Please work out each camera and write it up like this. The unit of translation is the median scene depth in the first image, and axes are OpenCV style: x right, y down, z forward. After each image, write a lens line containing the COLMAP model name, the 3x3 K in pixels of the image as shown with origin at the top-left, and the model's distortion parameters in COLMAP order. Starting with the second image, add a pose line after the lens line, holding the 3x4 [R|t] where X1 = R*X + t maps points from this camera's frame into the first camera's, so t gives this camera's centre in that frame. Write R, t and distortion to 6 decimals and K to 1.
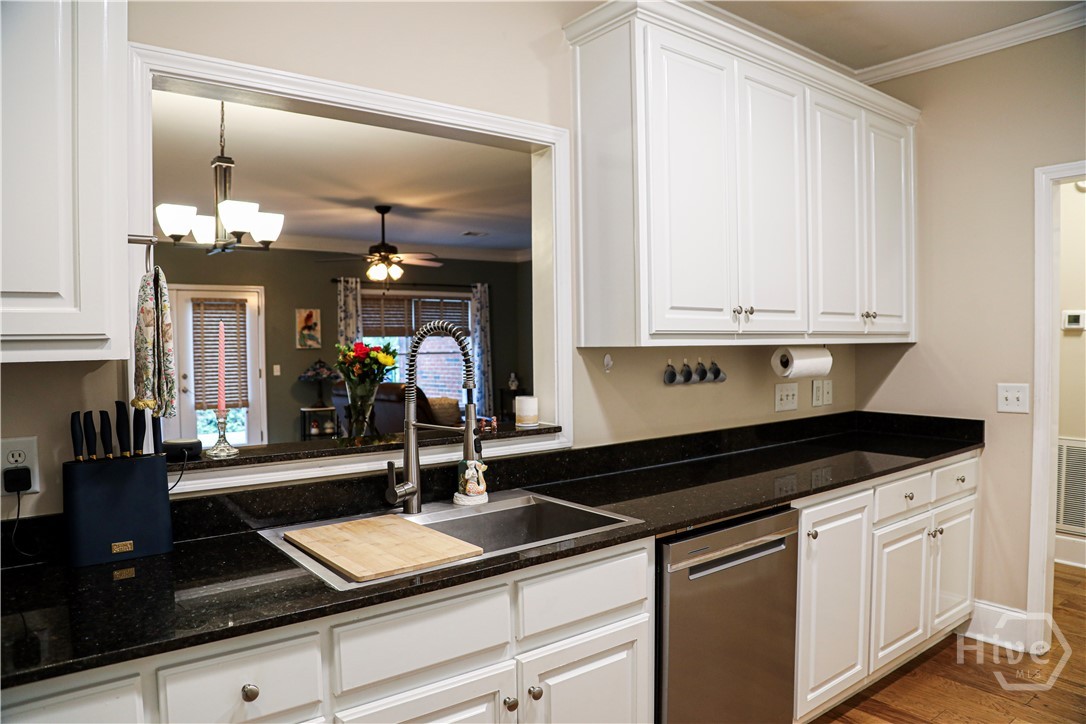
lens RADIAL K [[735.5, 0, 545.9], [0, 735.5, 363.4], [0, 0, 1]] dist [-0.140459, 0.077052]
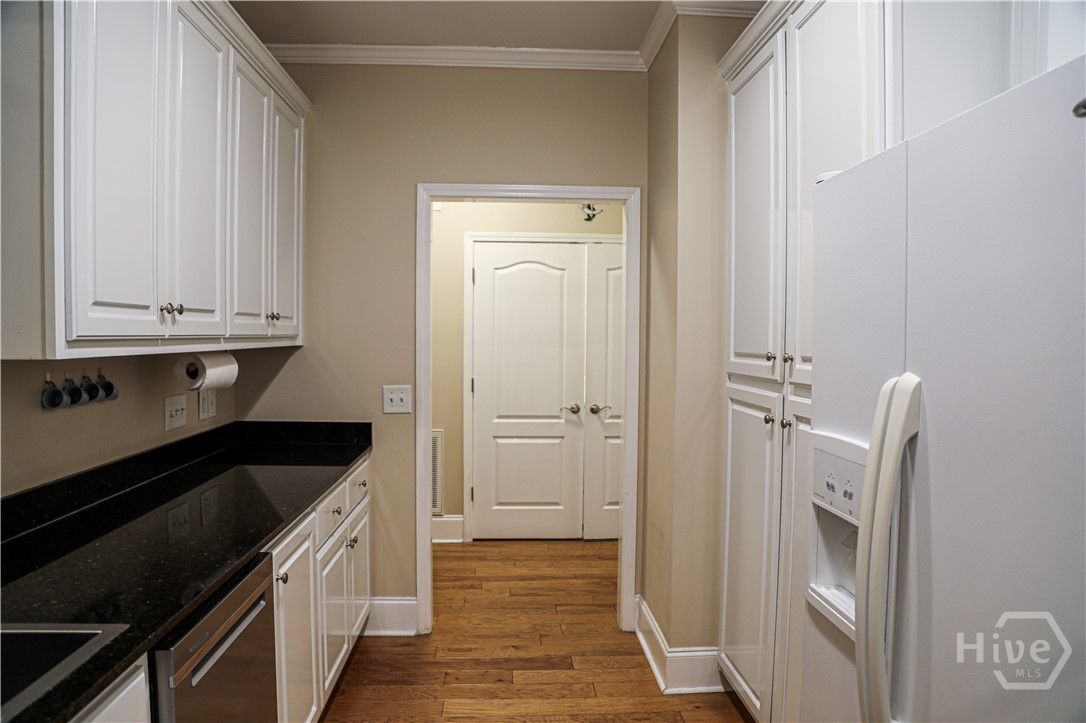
lens RADIAL K [[735.5, 0, 545.9], [0, 735.5, 362.9], [0, 0, 1]] dist [-0.140459, 0.077052]
pose [[0.563686, -0.018931, 0.825772, -0.110786], [0.013206, 0.999816, 0.013907, -0.017553], [-0.825884, 0.003066, 0.563832, 0.208972]]
